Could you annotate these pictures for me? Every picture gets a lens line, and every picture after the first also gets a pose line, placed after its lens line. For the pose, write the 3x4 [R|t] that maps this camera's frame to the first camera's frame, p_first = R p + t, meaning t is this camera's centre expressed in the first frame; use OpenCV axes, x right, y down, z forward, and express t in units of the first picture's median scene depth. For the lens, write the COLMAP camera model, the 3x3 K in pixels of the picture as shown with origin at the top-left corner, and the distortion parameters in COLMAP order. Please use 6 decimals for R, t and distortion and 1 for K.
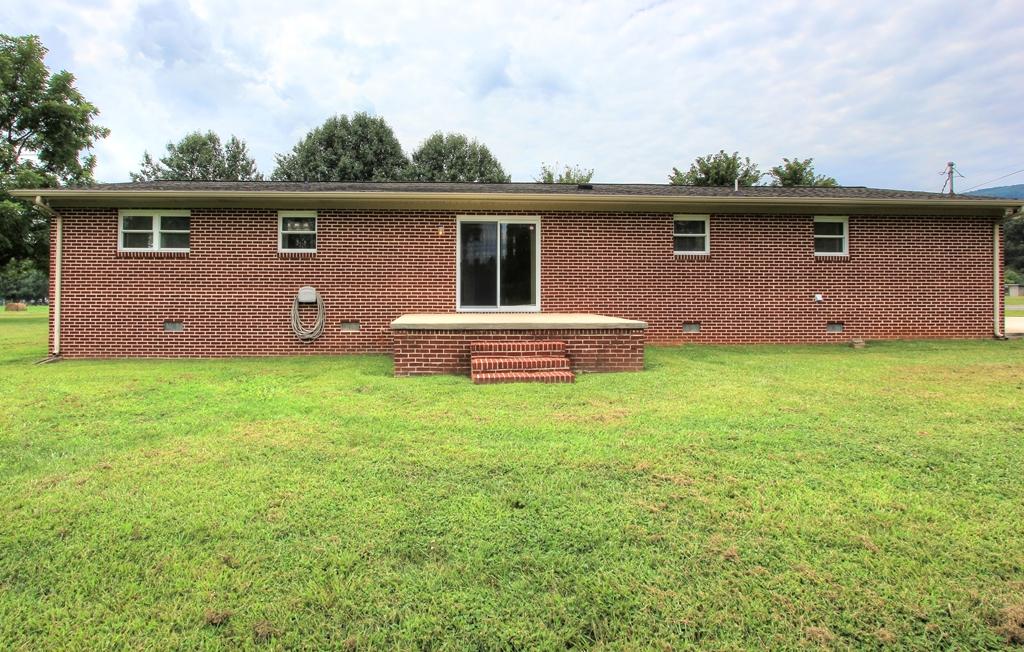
lens RADIAL K [[499.1, 0, 512.0], [0, 499.1, 272.7], [0, 0, 1]] dist [-0.013978, 0.000855]
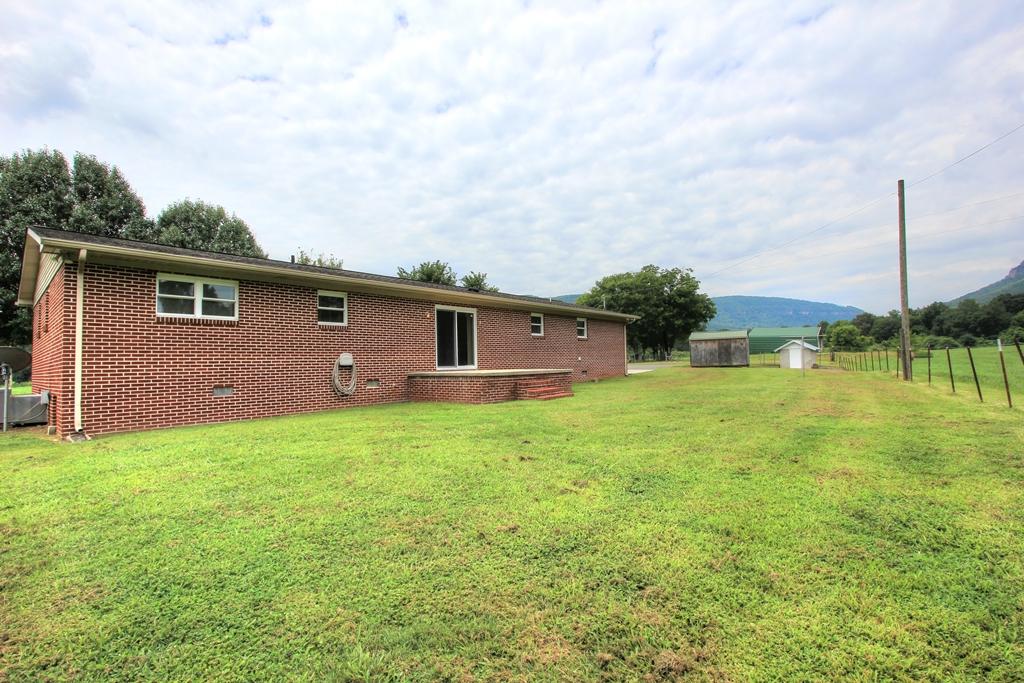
lens RADIAL K [[469.5, 0, 512.9], [0, 469.5, 343.4], [0, 0, 1]] dist [-0.004163, -0.000561]
pose [[0.699536, 0.015007, 0.714439, -0.923213], [-0.002376, 0.999823, -0.018675, 0.023933], [-0.714593, 0.011366, 0.699448, -0.119614]]
